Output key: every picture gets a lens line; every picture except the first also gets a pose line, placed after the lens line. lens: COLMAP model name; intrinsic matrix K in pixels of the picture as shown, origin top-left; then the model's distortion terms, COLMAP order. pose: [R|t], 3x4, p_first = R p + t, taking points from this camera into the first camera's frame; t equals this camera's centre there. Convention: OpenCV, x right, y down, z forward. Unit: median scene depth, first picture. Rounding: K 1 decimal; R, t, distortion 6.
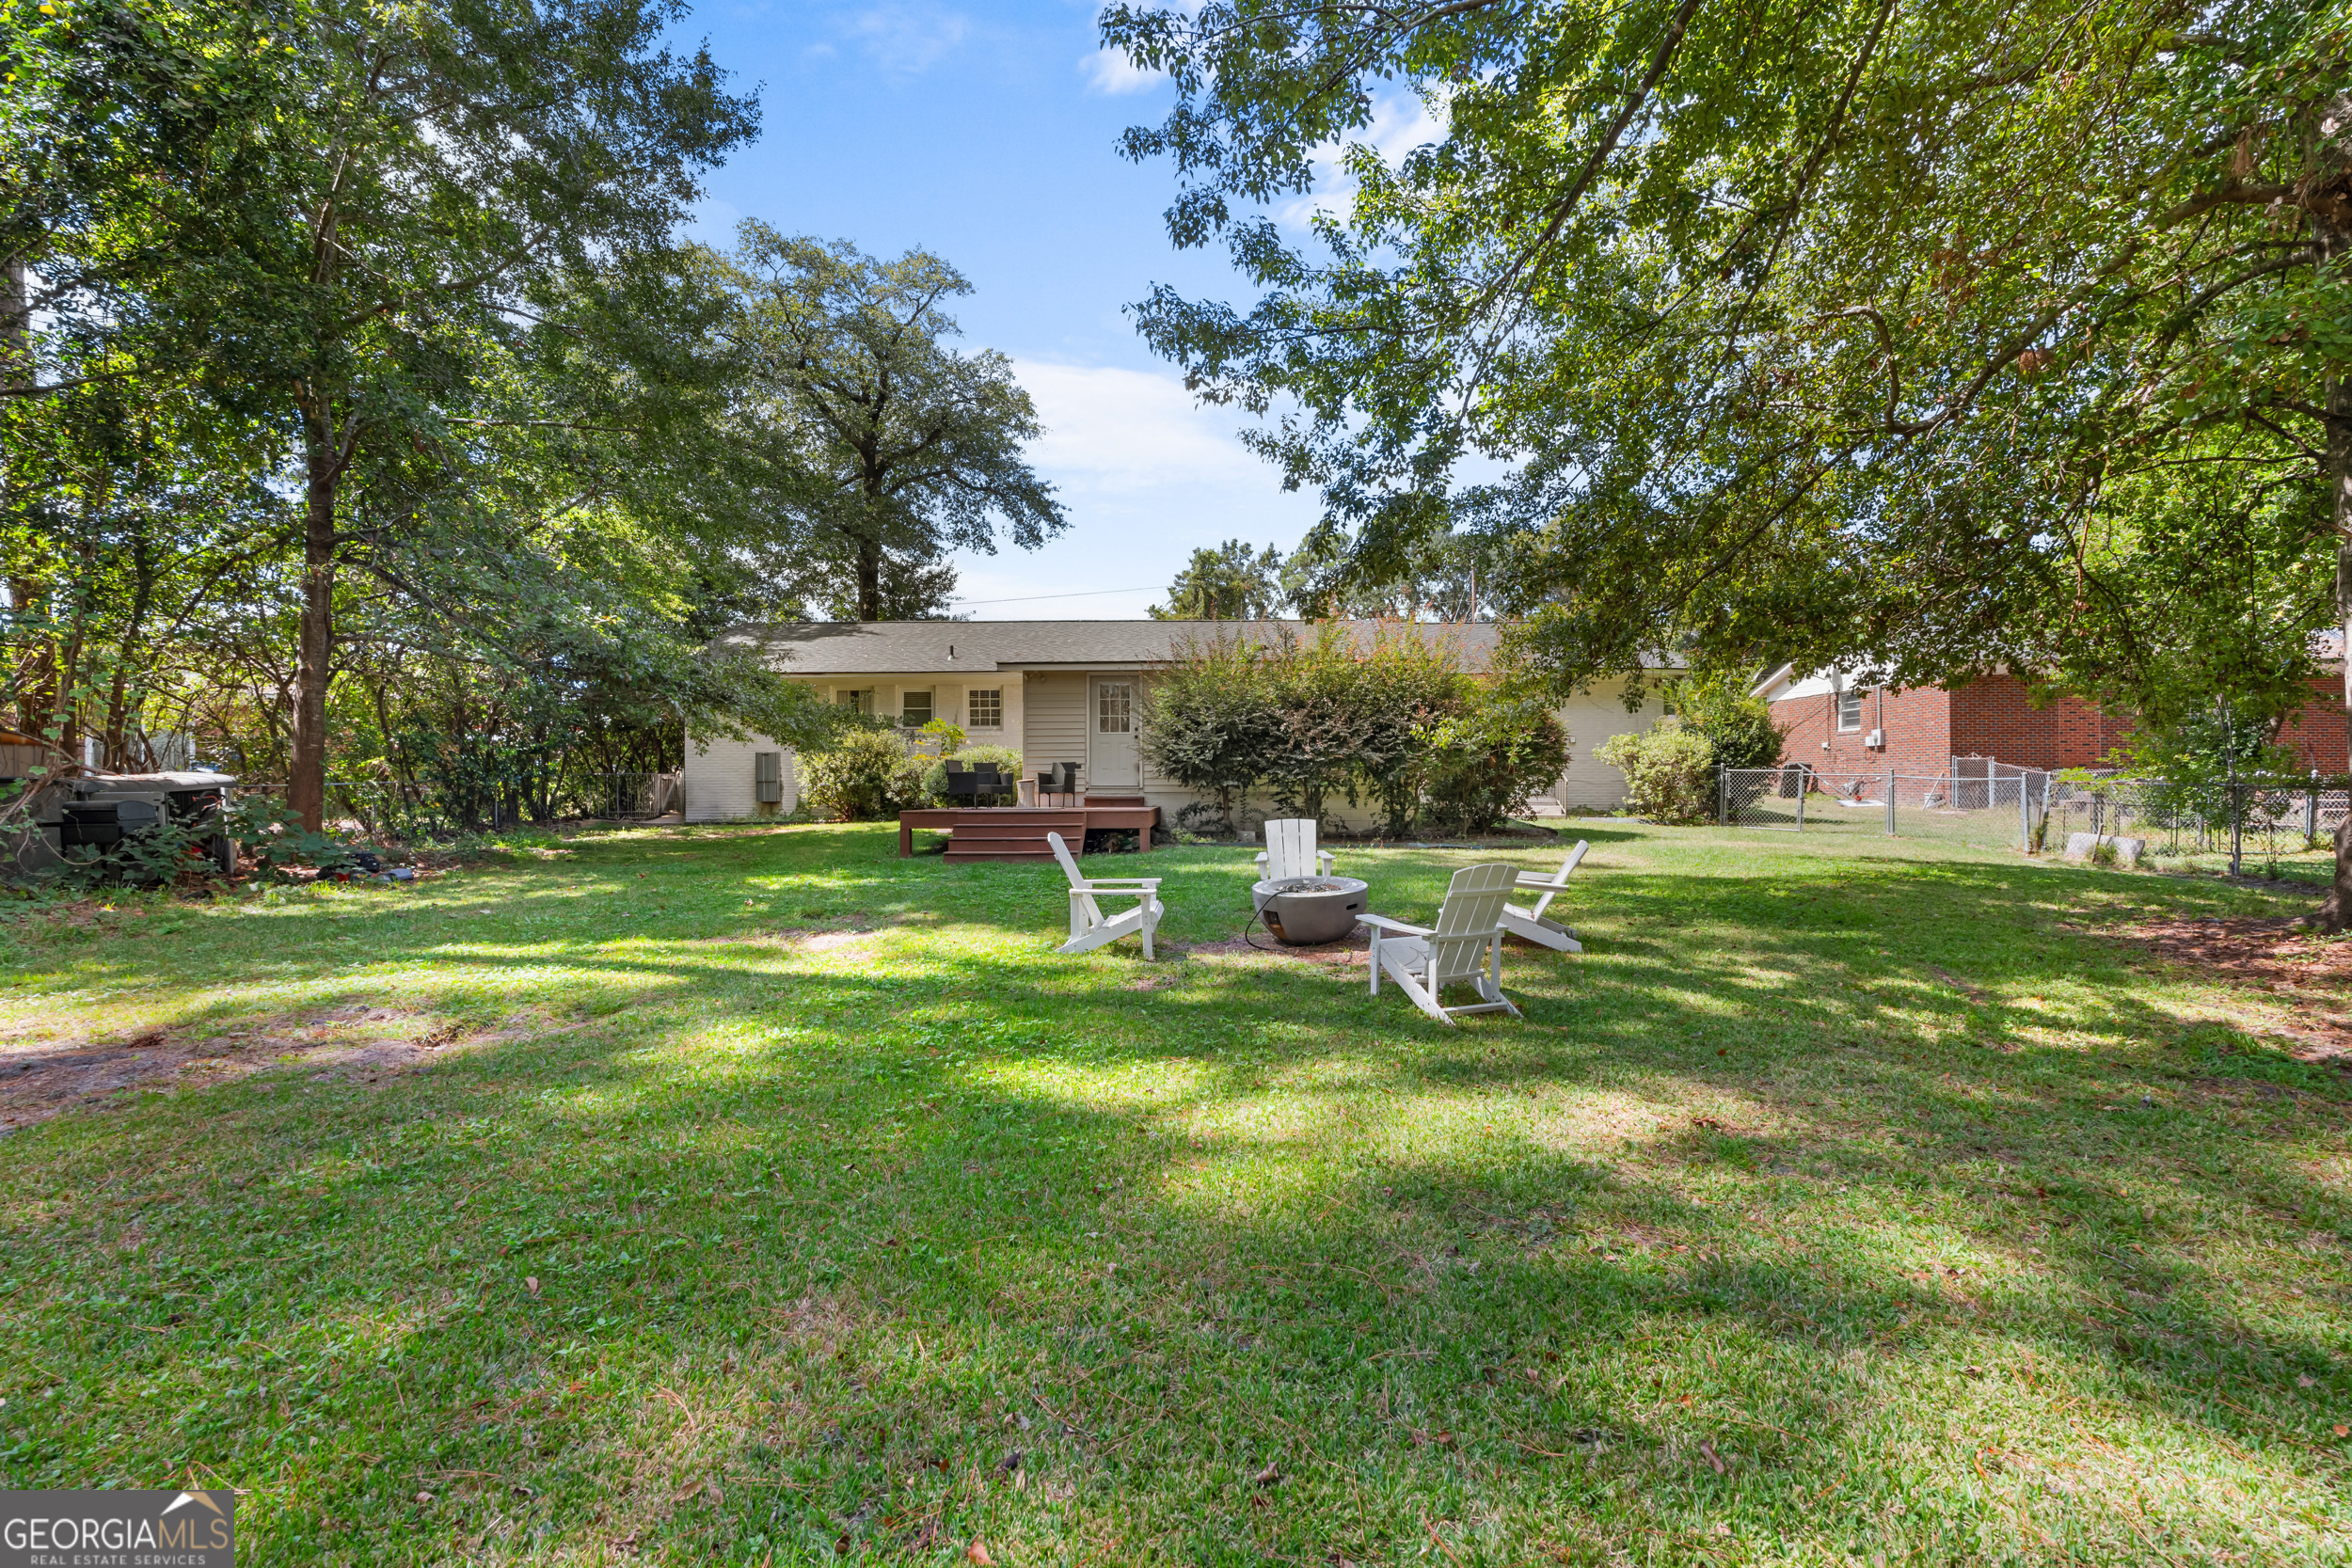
lens RADIAL K [[1046.1, 0, 1165.3], [0, 1046.1, 787.3], [0, 0, 1]] dist [-0.002009, -0.000121]
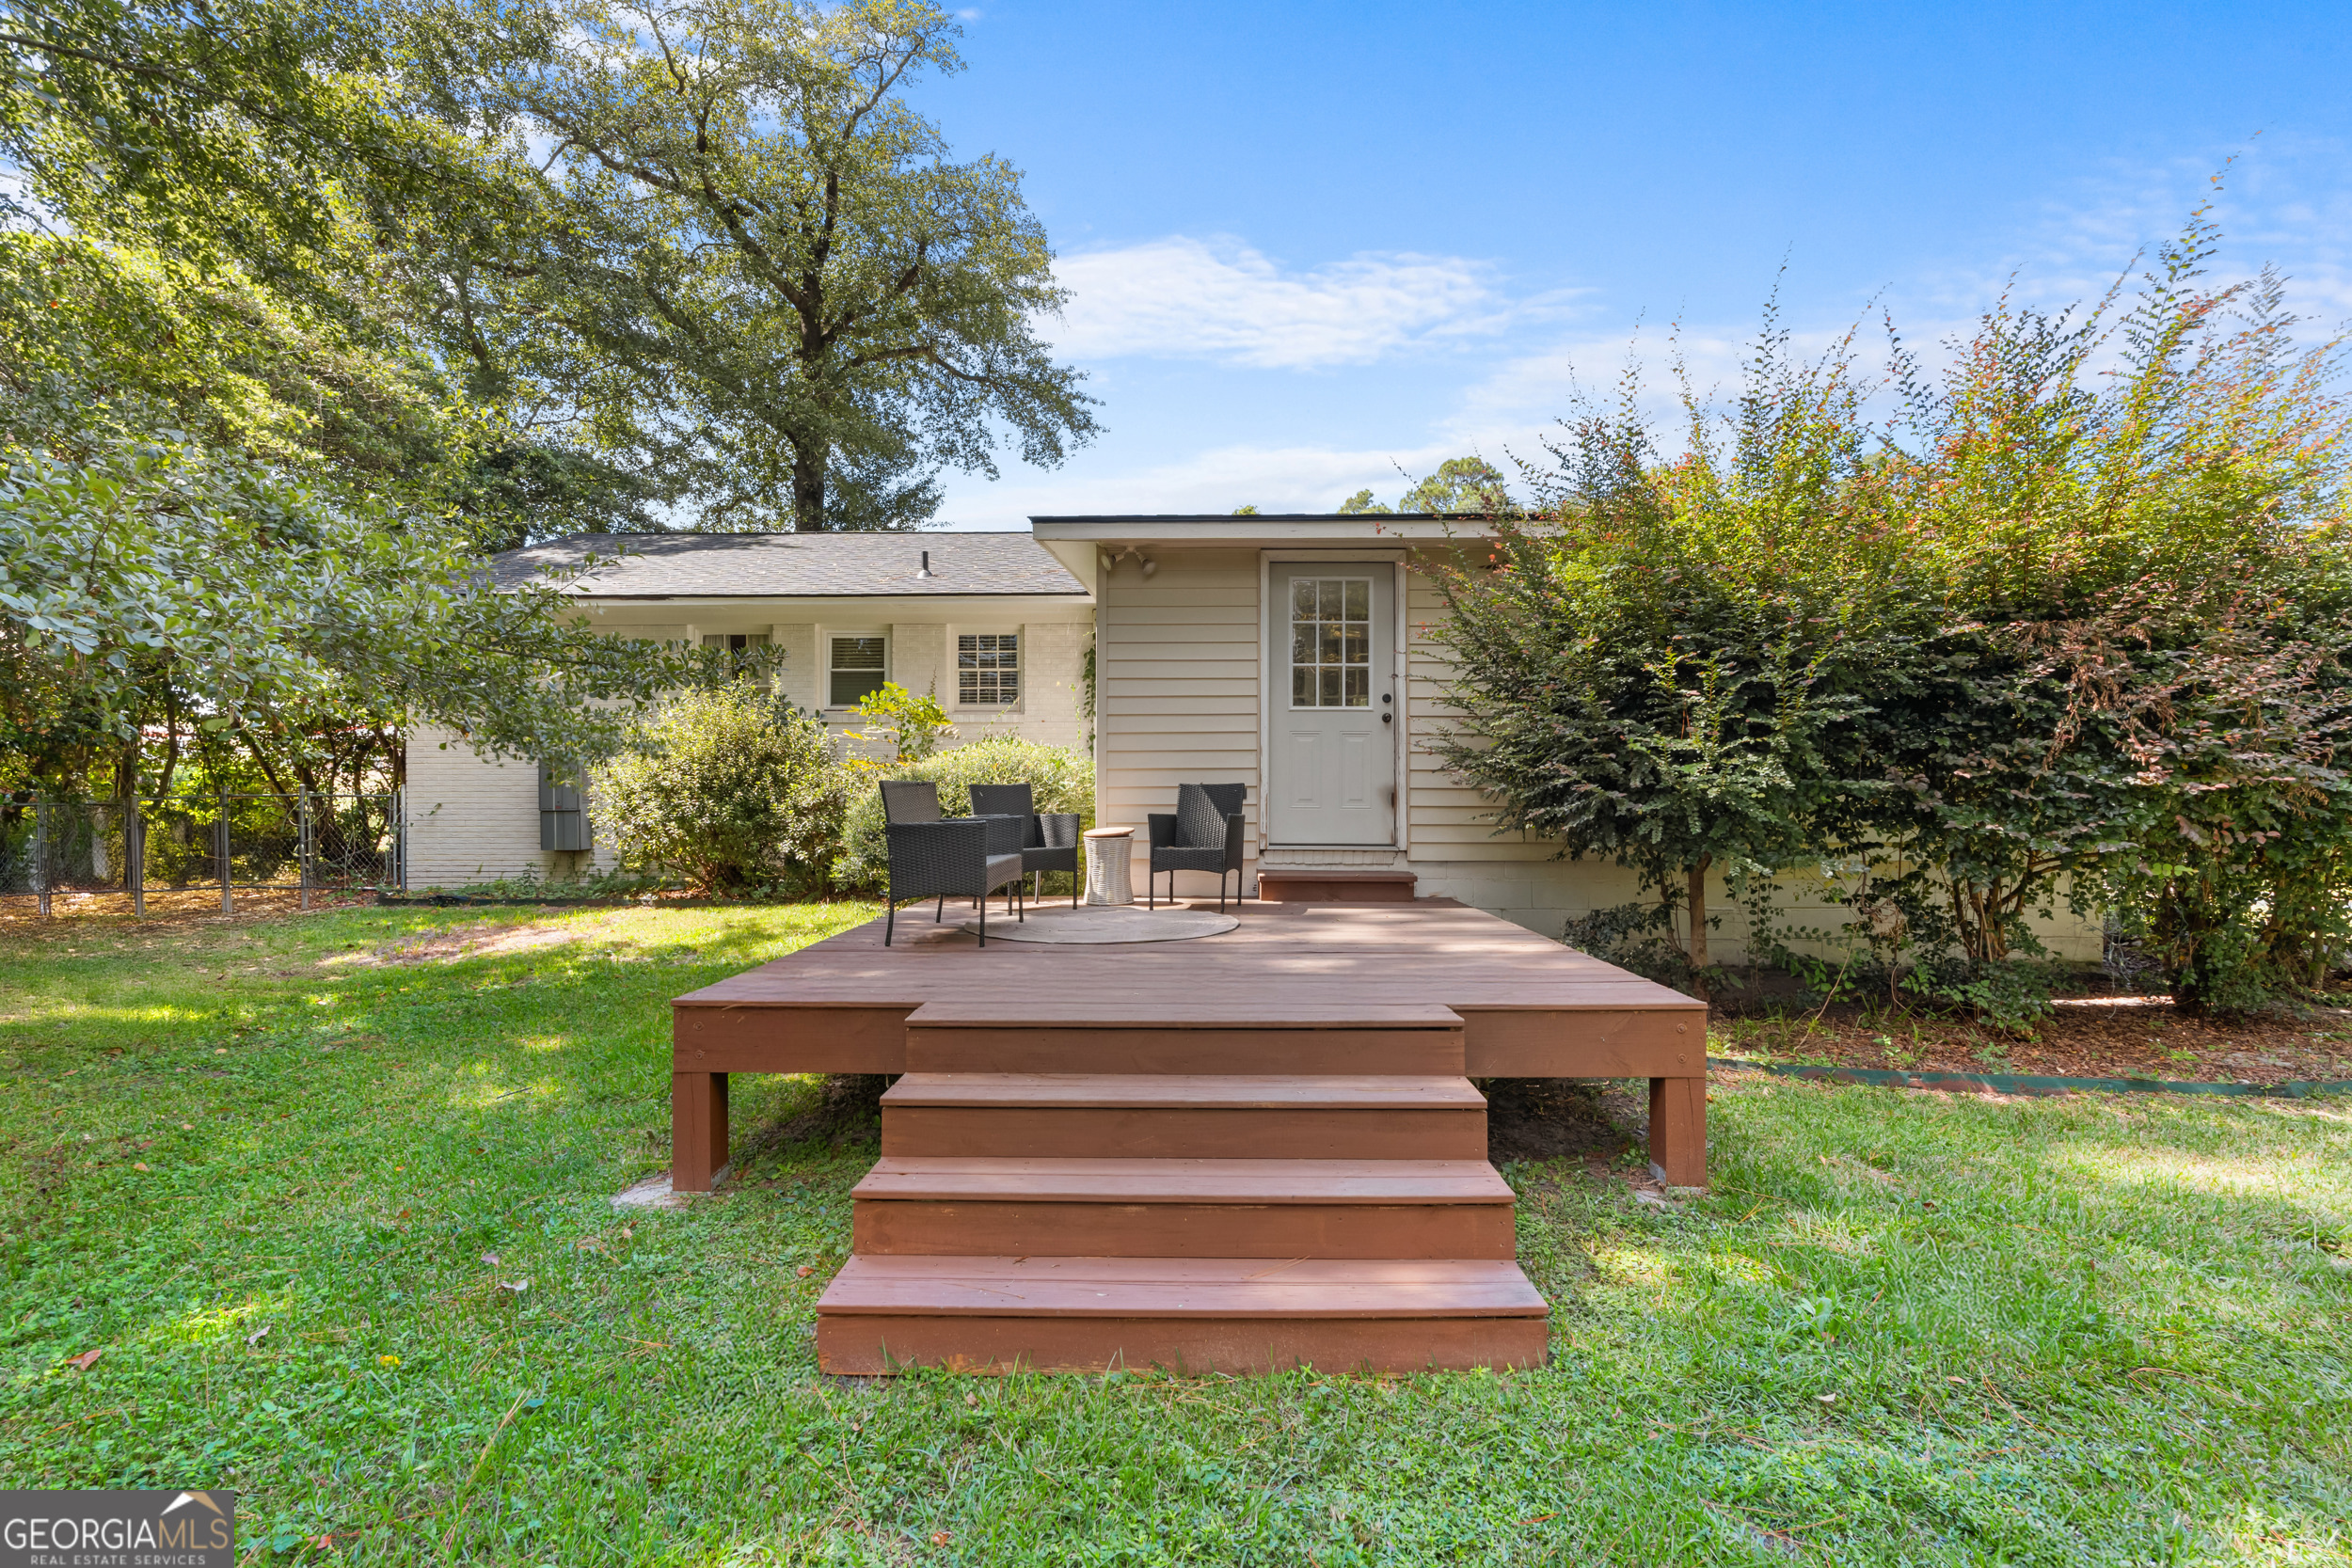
lens RADIAL K [[1046.1, 0, 1189.8], [0, 1046.1, 778.2], [0, 0, 1]] dist [-0.002009, -0.000121]
pose [[0.999503, -0.000784, 0.031505, -0.086905], [0.000934, 0.999988, -0.004764, -0.018126], [-0.031501, 0.004791, 0.999492, 0.466042]]
